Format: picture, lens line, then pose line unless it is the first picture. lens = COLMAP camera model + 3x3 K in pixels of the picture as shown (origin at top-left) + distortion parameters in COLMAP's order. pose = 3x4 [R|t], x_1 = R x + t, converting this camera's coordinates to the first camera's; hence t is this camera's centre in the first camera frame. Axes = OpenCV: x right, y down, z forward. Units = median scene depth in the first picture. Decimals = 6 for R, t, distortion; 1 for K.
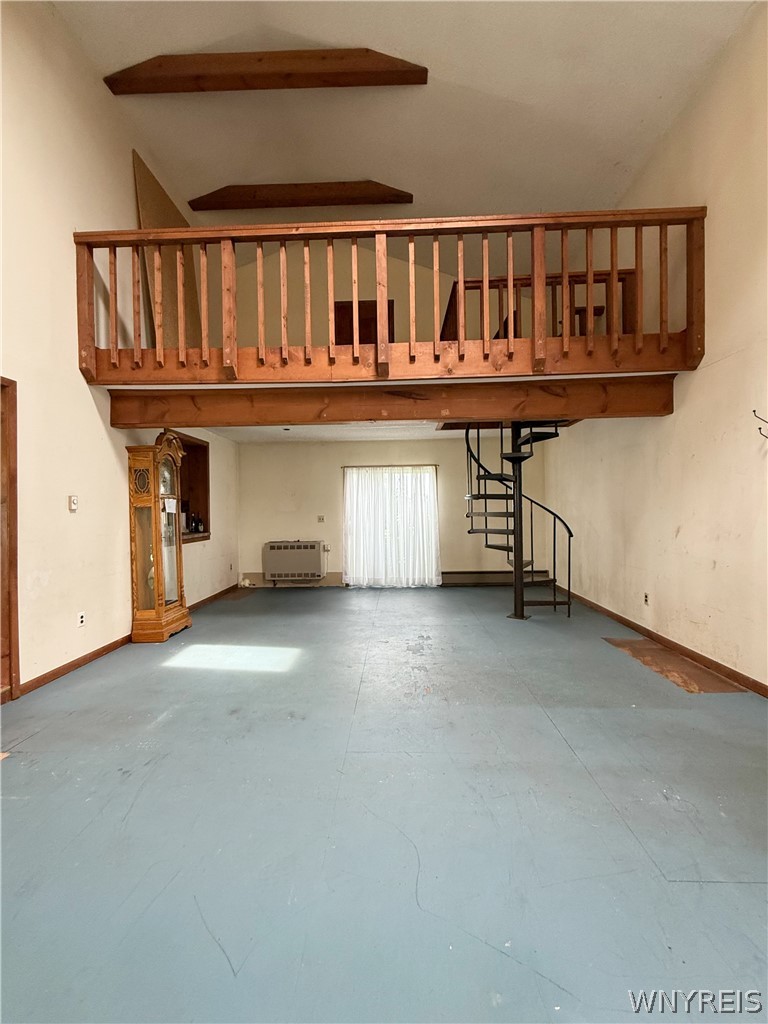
lens RADIAL K [[411.0, 0, 451.8], [0, 411.0, 515.1], [0, 0, 1]] dist [-0.000245, 0.000944]
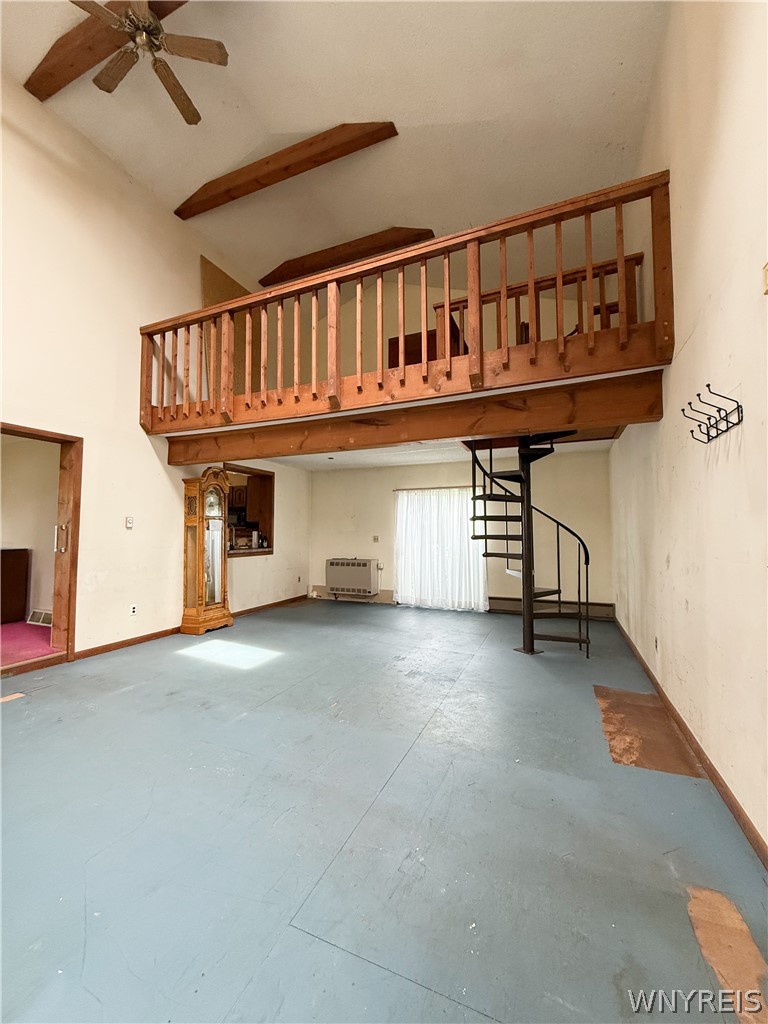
lens RADIAL K [[411.0, 0, 374.4], [0, 411.0, 514.3], [0, 0, 1]] dist [-0.000245, 0.000944]
pose [[0.929089, -0.002688, -0.369847, 0.286471], [-0.016746, 0.998642, -0.049326, -0.002943], [0.369478, 0.052022, 0.927782, 0.034565]]
